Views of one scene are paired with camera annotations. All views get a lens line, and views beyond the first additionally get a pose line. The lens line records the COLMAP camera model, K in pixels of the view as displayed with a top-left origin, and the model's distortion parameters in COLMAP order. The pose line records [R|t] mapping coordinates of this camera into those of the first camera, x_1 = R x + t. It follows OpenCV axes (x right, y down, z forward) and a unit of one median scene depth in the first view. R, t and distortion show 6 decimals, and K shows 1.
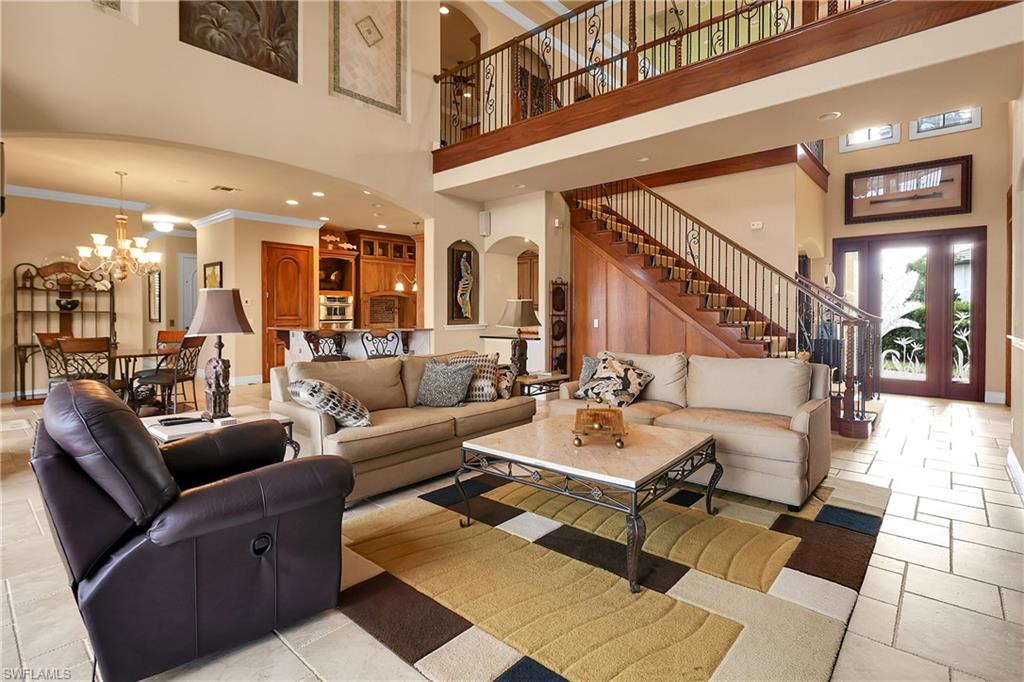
lens RADIAL K [[486.6, 0, 525.2], [0, 486.6, 317.4], [0, 0, 1]] dist [0.006178, -0.001025]
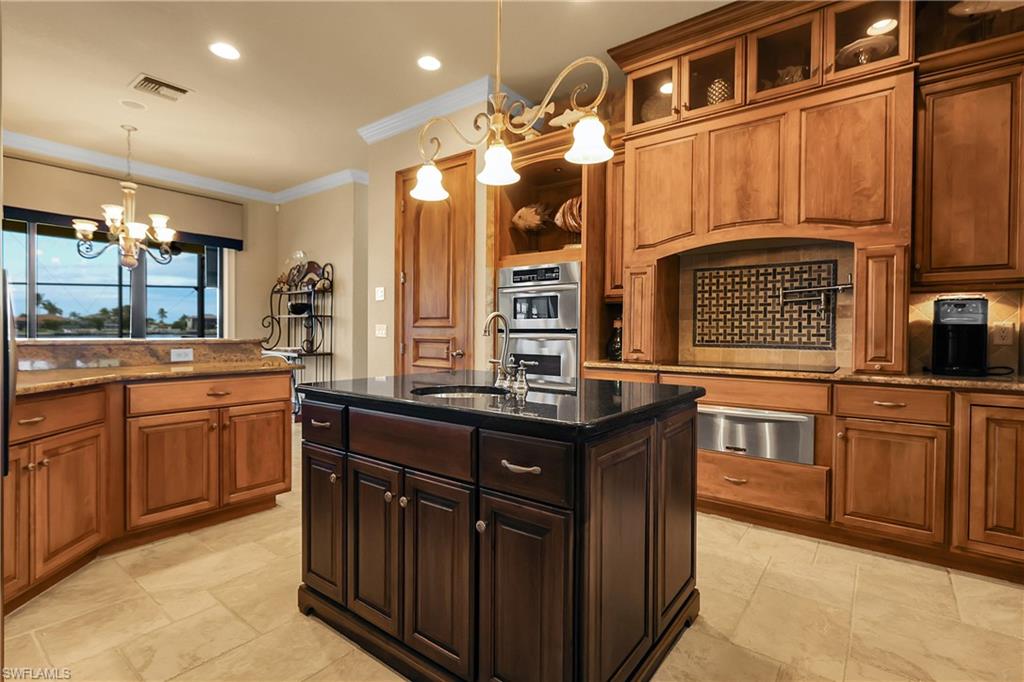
lens RADIAL K [[486.6, 0, 518.5], [0, 486.6, 340.7], [0, 0, 1]] dist [0.006178, -0.001025]
pose [[0.076565, 0.013333, -0.996975, -0.015675], [-0.015341, 0.999808, 0.012193, 0.005358], [0.996947, 0.014361, 0.076754, 0.644001]]
